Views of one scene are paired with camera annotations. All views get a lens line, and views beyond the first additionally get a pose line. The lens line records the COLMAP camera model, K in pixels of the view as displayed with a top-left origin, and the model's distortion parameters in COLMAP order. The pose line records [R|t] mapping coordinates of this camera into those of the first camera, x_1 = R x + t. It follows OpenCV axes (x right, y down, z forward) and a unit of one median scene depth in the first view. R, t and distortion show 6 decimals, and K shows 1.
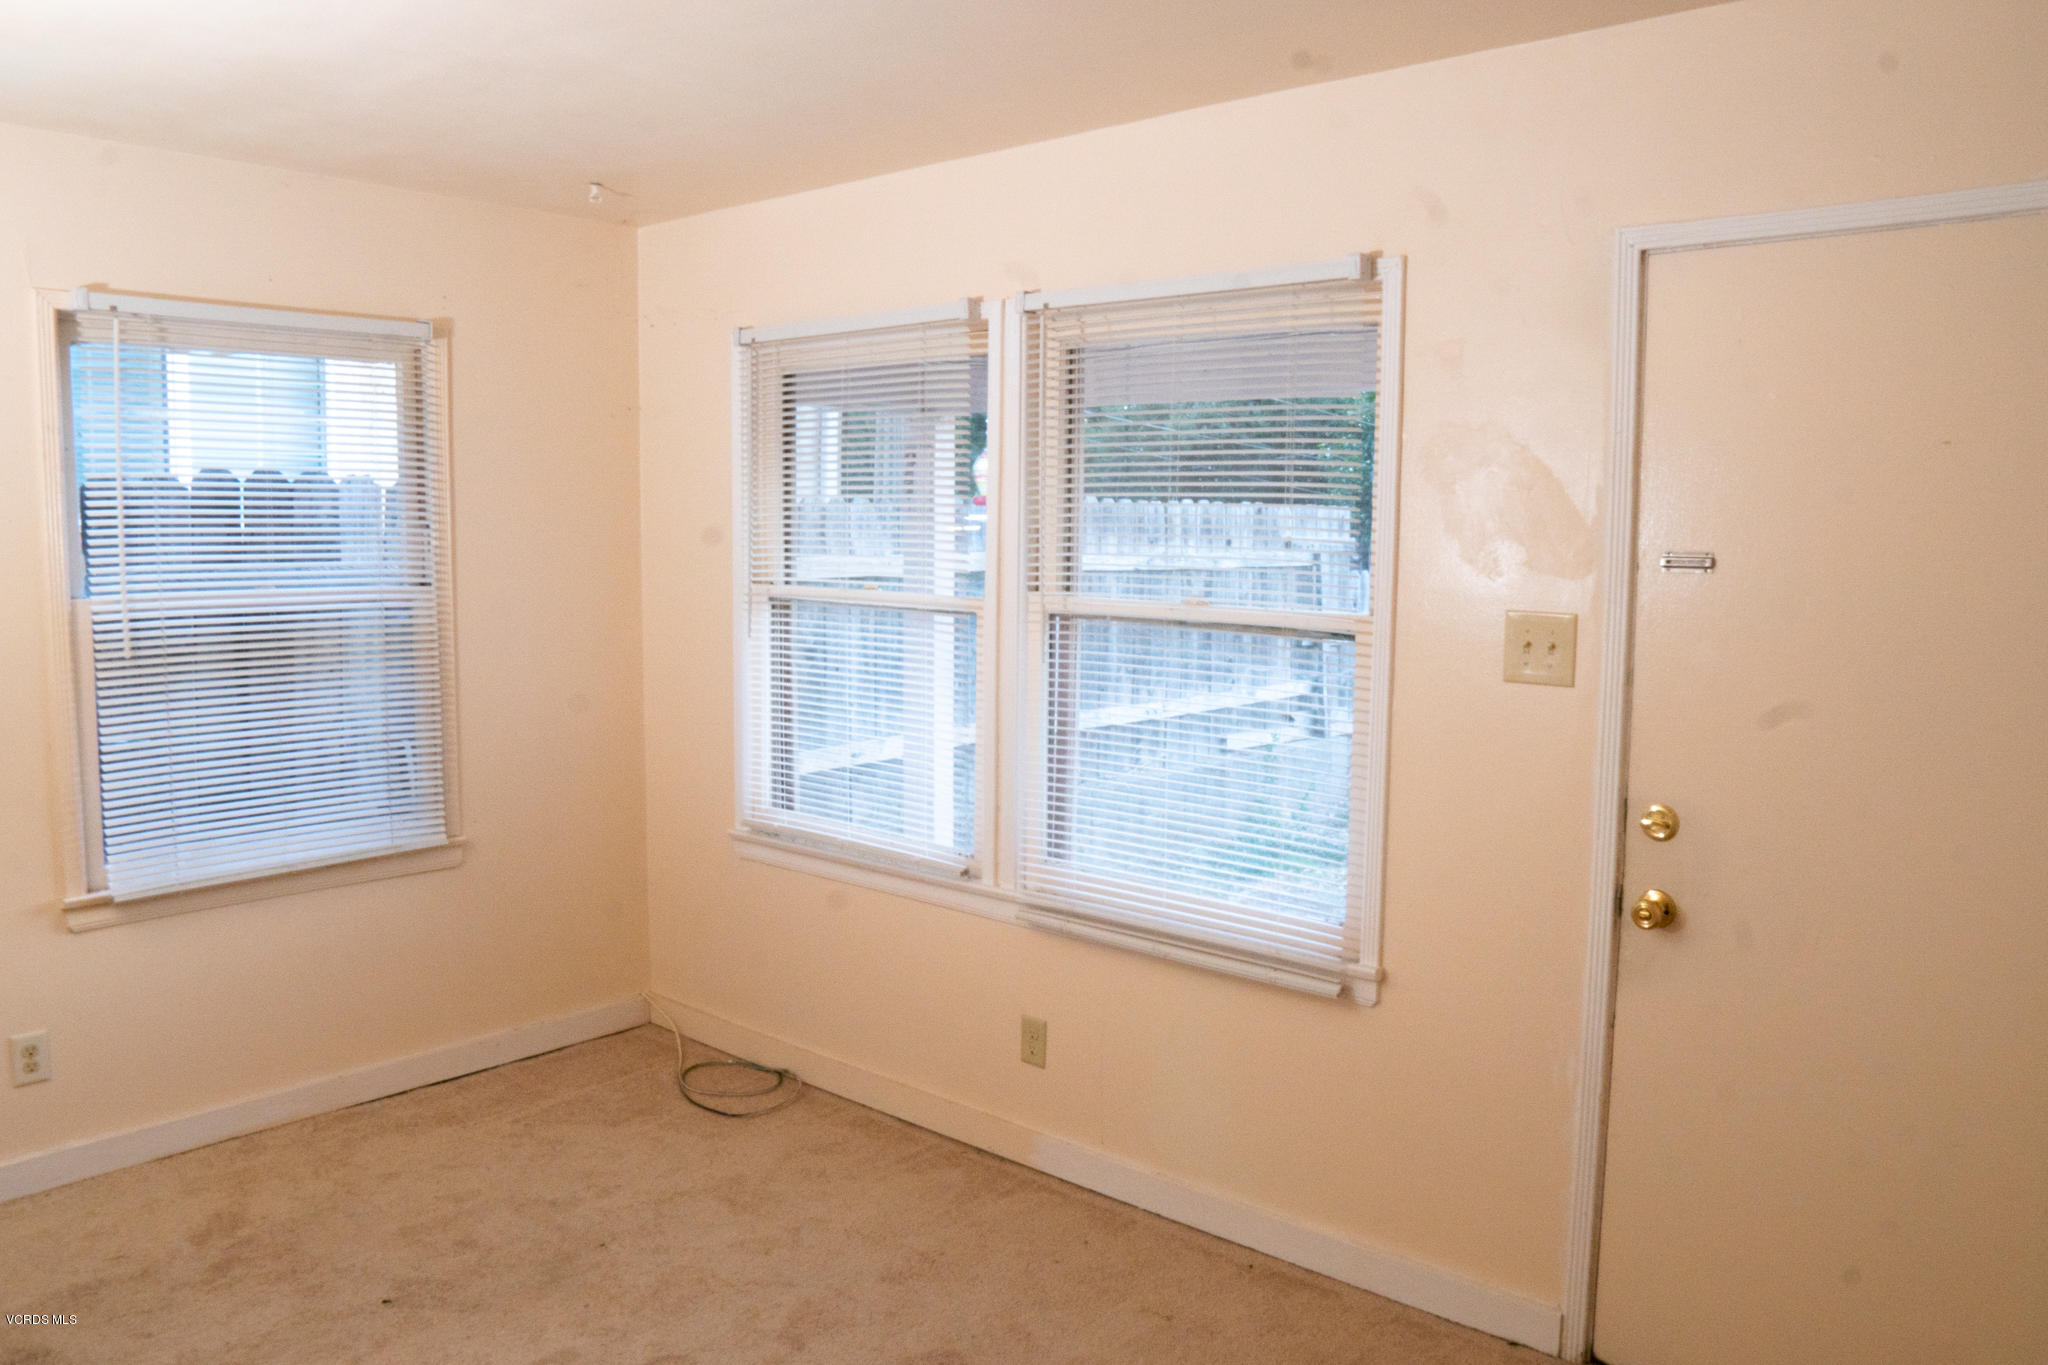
lens RADIAL K [[1544.6, 0, 1023.9], [0, 1544.6, 675.0], [0, 0, 1]] dist [-0.049611, -0.004322]
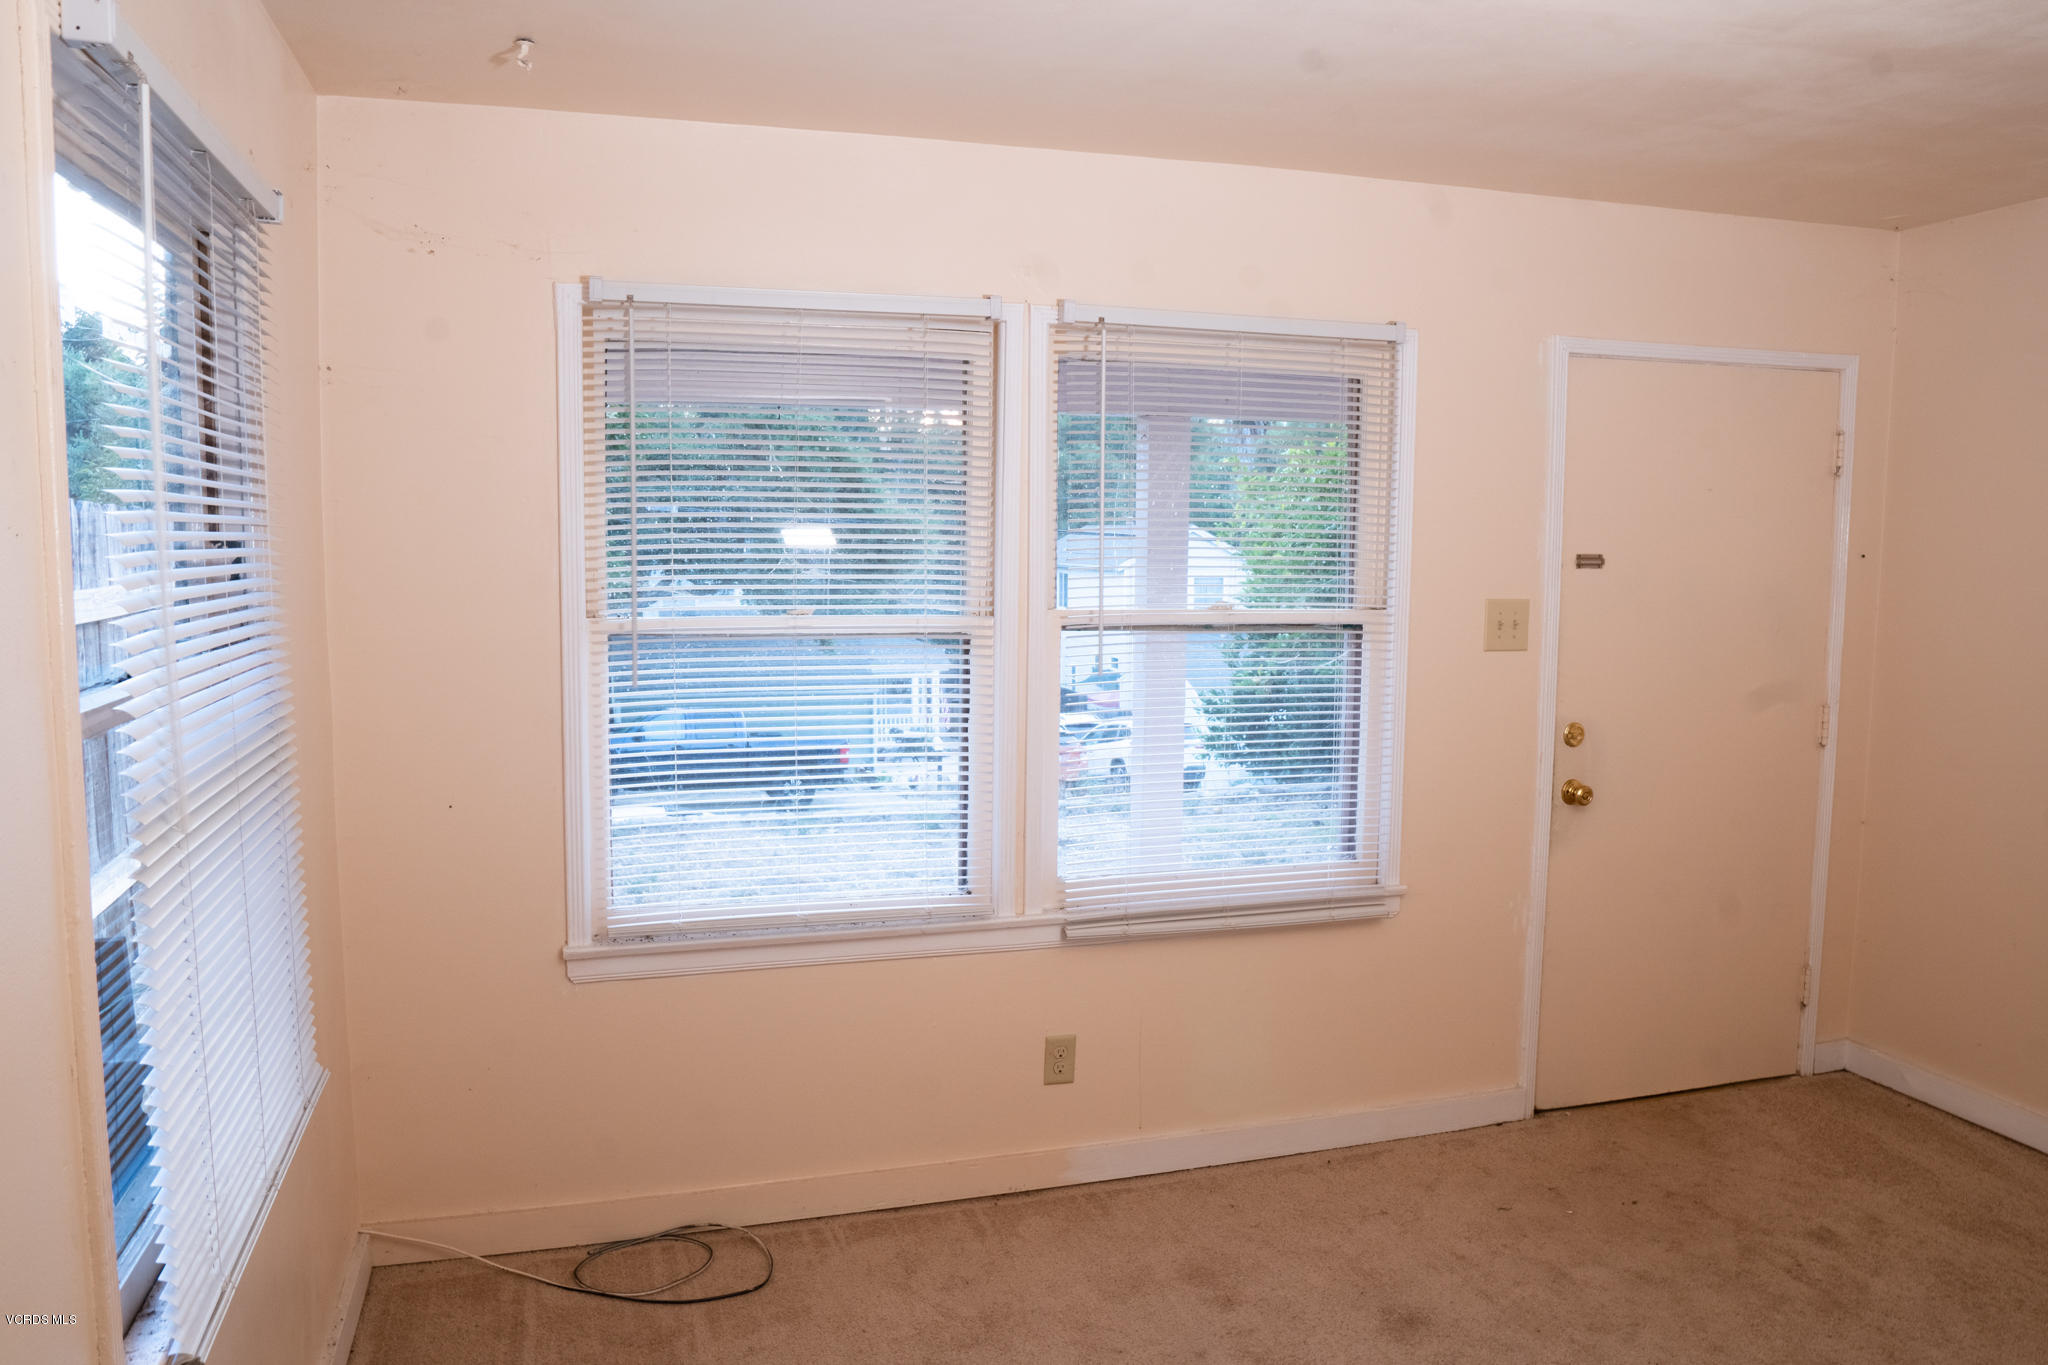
lens RADIAL K [[1425.1, 0, 1022.6], [0, 1425.1, 687.7], [0, 0, 1]] dist [-0.067397, 0.003917]
pose [[0.526633, -0.087627, 0.845564, -0.753837], [0.088369, 0.994927, 0.048068, -0.046330], [-0.845487, 0.049408, 0.531705, 0.521123]]
